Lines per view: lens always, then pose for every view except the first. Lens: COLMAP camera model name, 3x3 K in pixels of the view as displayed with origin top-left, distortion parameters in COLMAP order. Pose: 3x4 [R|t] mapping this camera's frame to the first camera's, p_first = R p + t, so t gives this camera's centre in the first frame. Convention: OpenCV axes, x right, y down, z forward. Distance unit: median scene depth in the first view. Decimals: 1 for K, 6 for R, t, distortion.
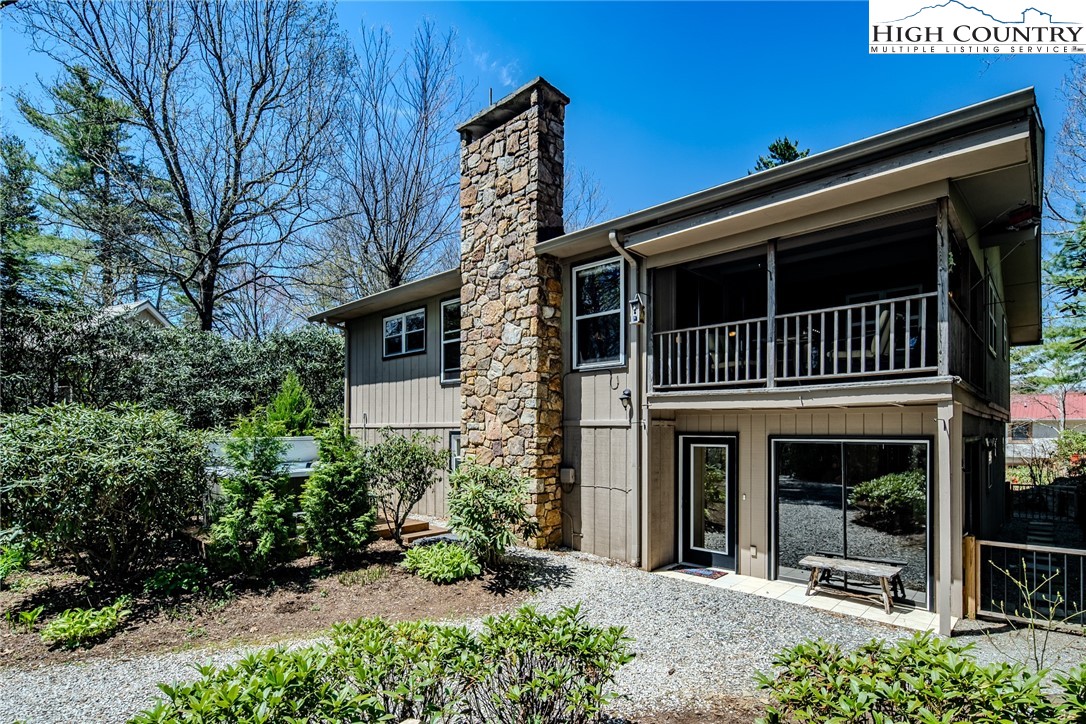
lens RADIAL K [[534.4, 0, 557.3], [0, 534.4, 428.0], [0, 0, 1]] dist [0.012848, -0.000031]
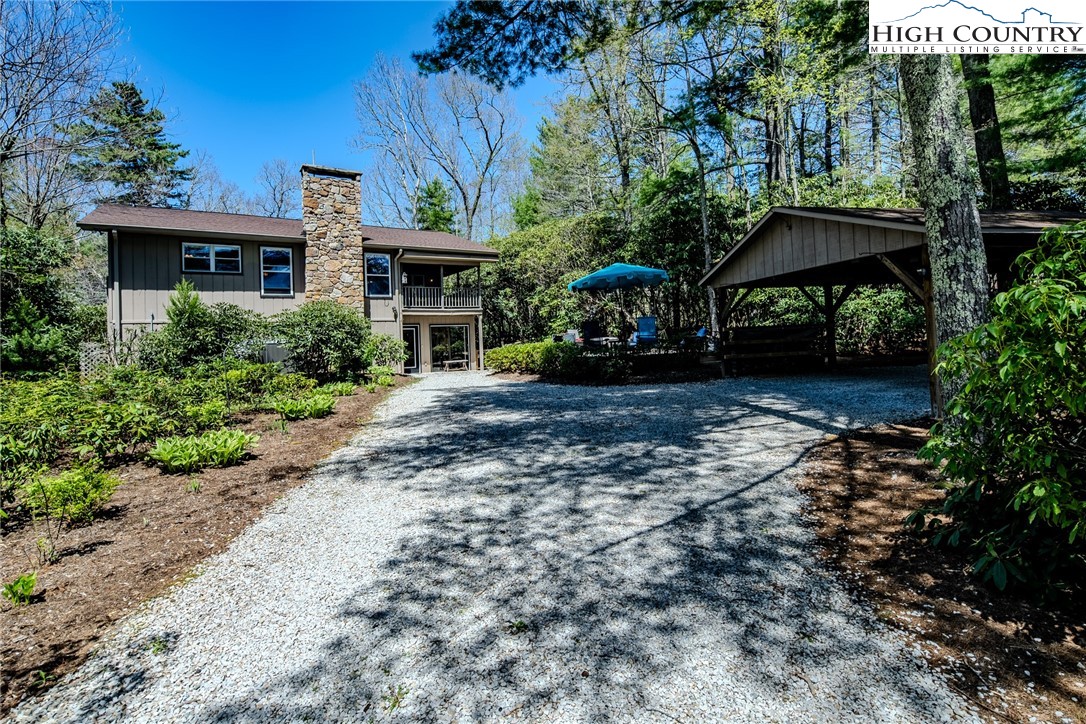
lens RADIAL K [[511.1, 0, 547.6], [0, 511.1, 326.3], [0, 0, 1]] dist [0.001933, 0.000059]
pose [[0.236979, 0.016158, 0.971380, -1.926839], [0.036952, 0.998988, -0.025632, 0.104447], [-0.970812, 0.041969, 0.236142, -0.274658]]
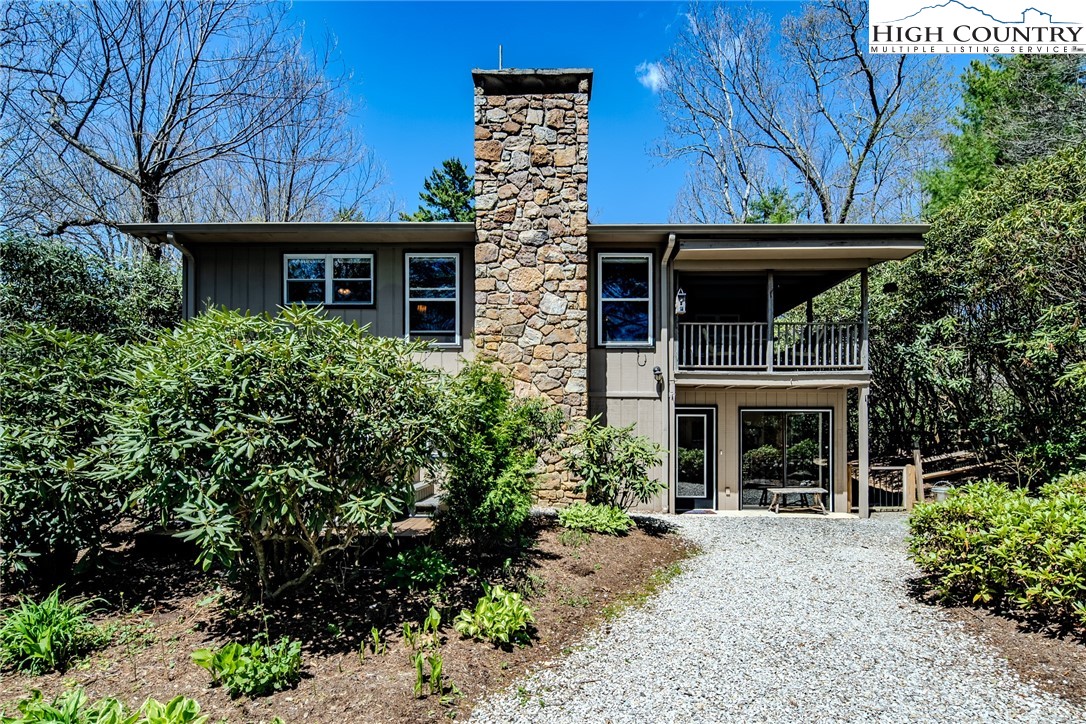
lens RADIAL K [[534.4, 0, 557.3], [0, 534.4, 428.0], [0, 0, 1]] dist [0.012848, -0.000031]
pose [[0.747476, 0.004638, 0.664273, -0.766341], [-0.003605, 0.999989, -0.002926, 0.064172], [-0.664279, -0.000208, 0.747484, 0.234624]]
